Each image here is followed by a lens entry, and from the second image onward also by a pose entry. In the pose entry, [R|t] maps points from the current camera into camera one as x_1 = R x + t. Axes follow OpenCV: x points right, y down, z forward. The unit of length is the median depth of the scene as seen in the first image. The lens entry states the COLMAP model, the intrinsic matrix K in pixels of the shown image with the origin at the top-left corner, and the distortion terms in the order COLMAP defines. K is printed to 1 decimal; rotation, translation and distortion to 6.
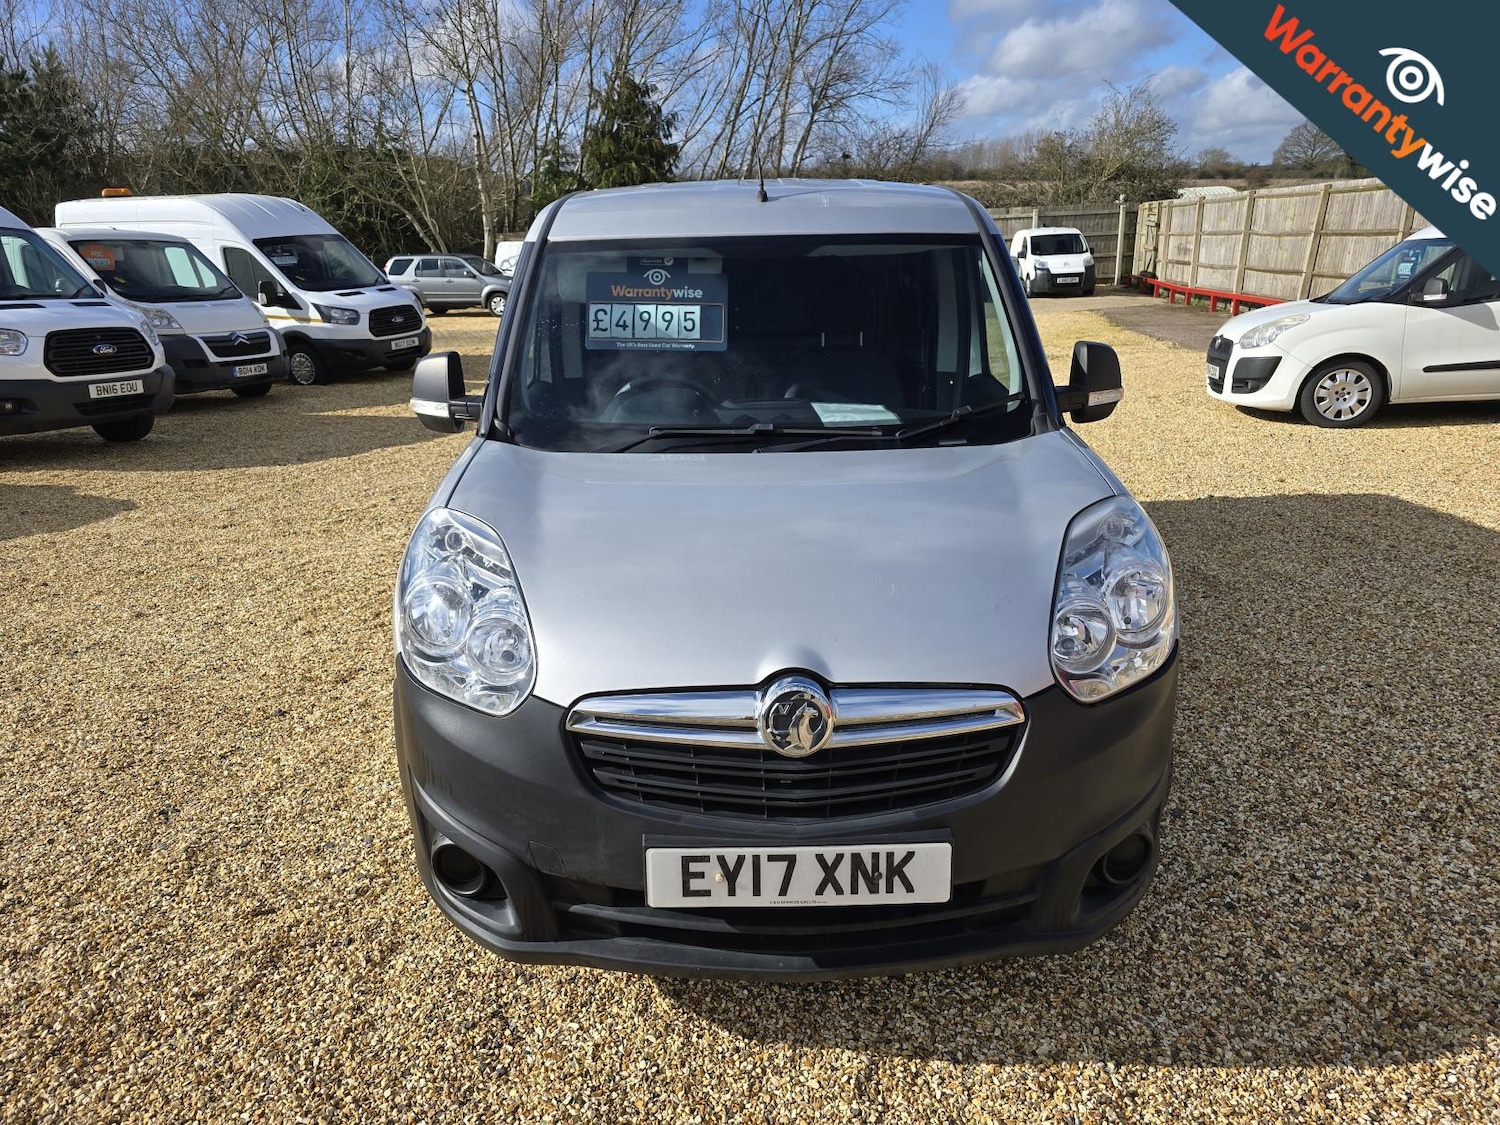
lens RADIAL K [[1002.4, 0, 746.5], [0, 1002.4, 565.5], [0, 0, 1]] dist [0.053475, -0.044742]
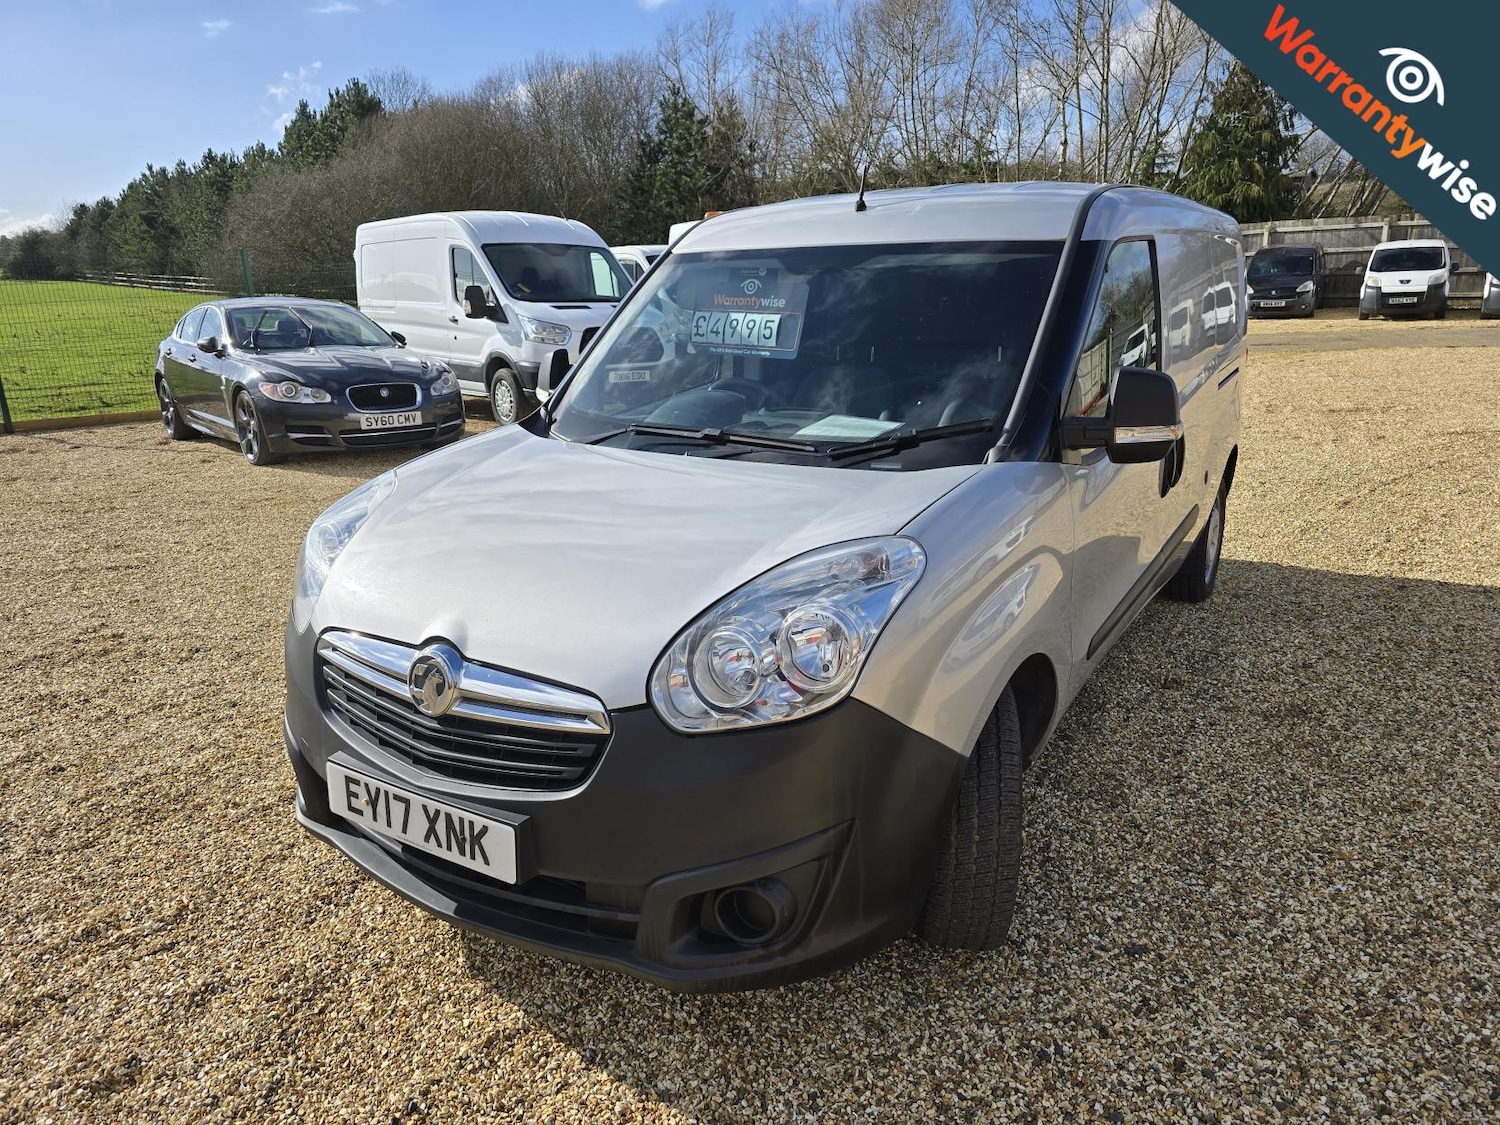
lens RADIAL K [[1003.5, 0, 754.8], [0, 1003.5, 559.0], [0, 0, 1]] dist [0.058575, -0.047014]
pose [[0.844174, 0.147503, -0.515377, 0.662676], [-0.154439, 0.987557, 0.029675, -0.050689], [0.513341, 0.054544, 0.856450, 0.157481]]
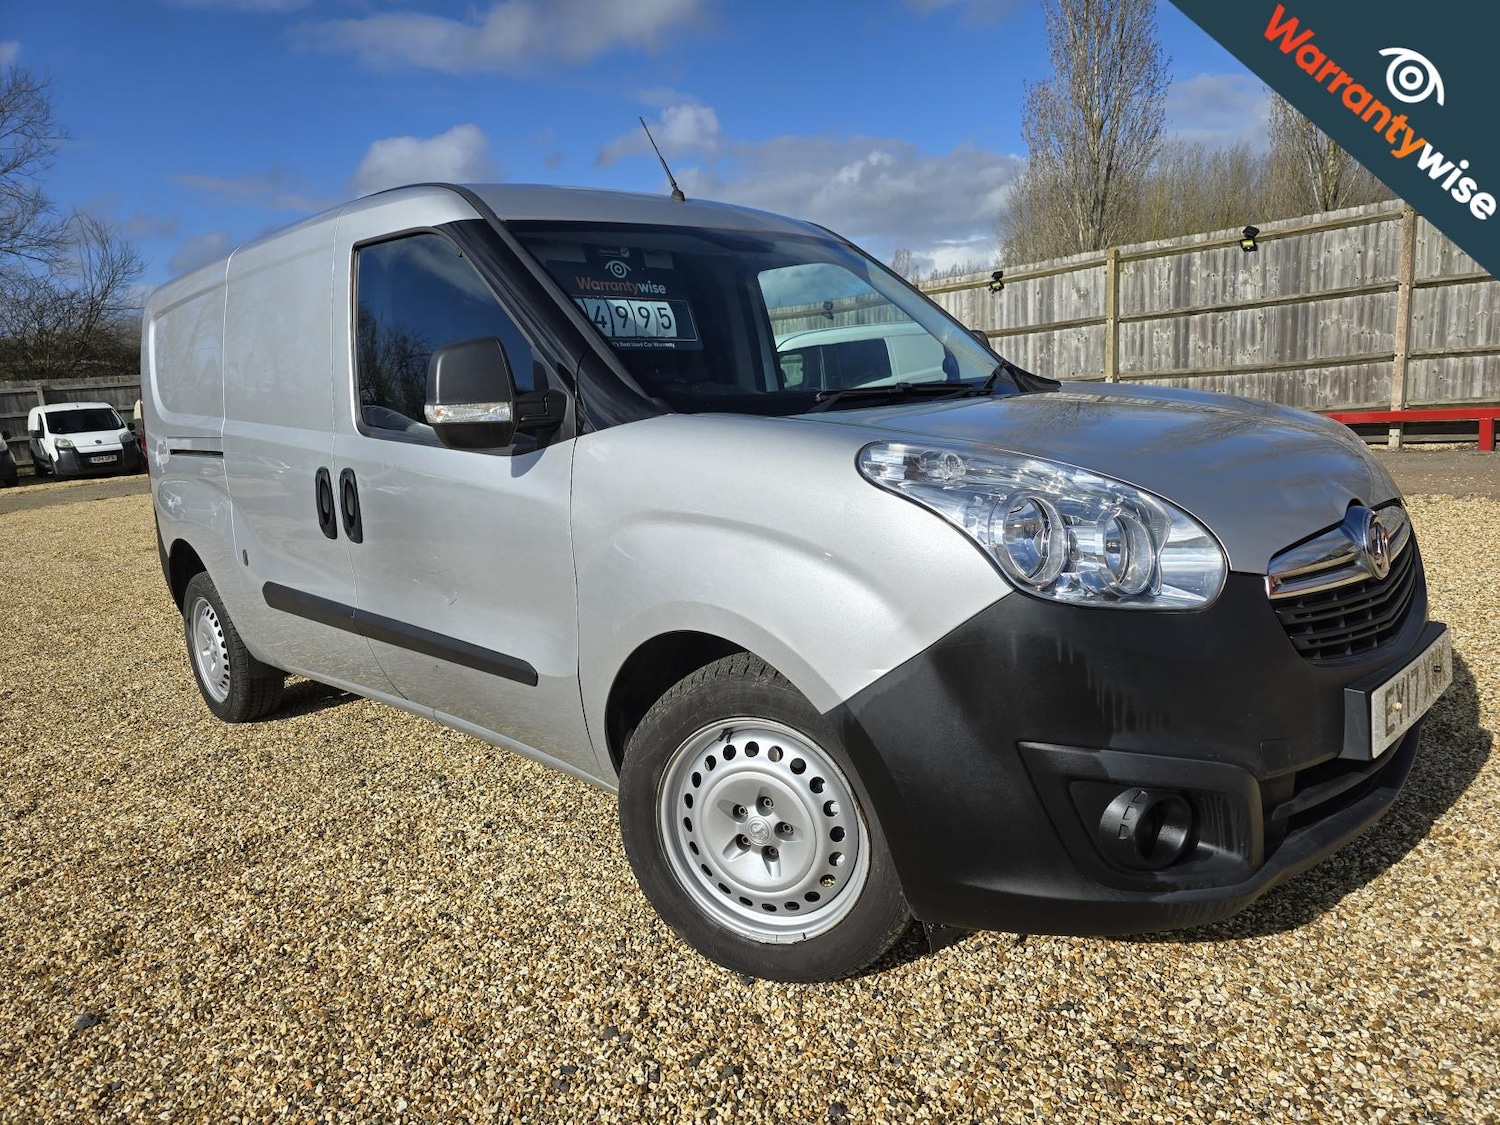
lens RADIAL K [[1003.5, 0, 754.8], [0, 1003.5, 559.0], [0, 0, 1]] dist [0.058575, -0.047014]
pose [[0.719190, -0.146802, 0.679129, -0.834914], [0.259205, 0.963550, -0.066212, 0.052059], [-0.644654, 0.223652, 0.731027, 0.466615]]
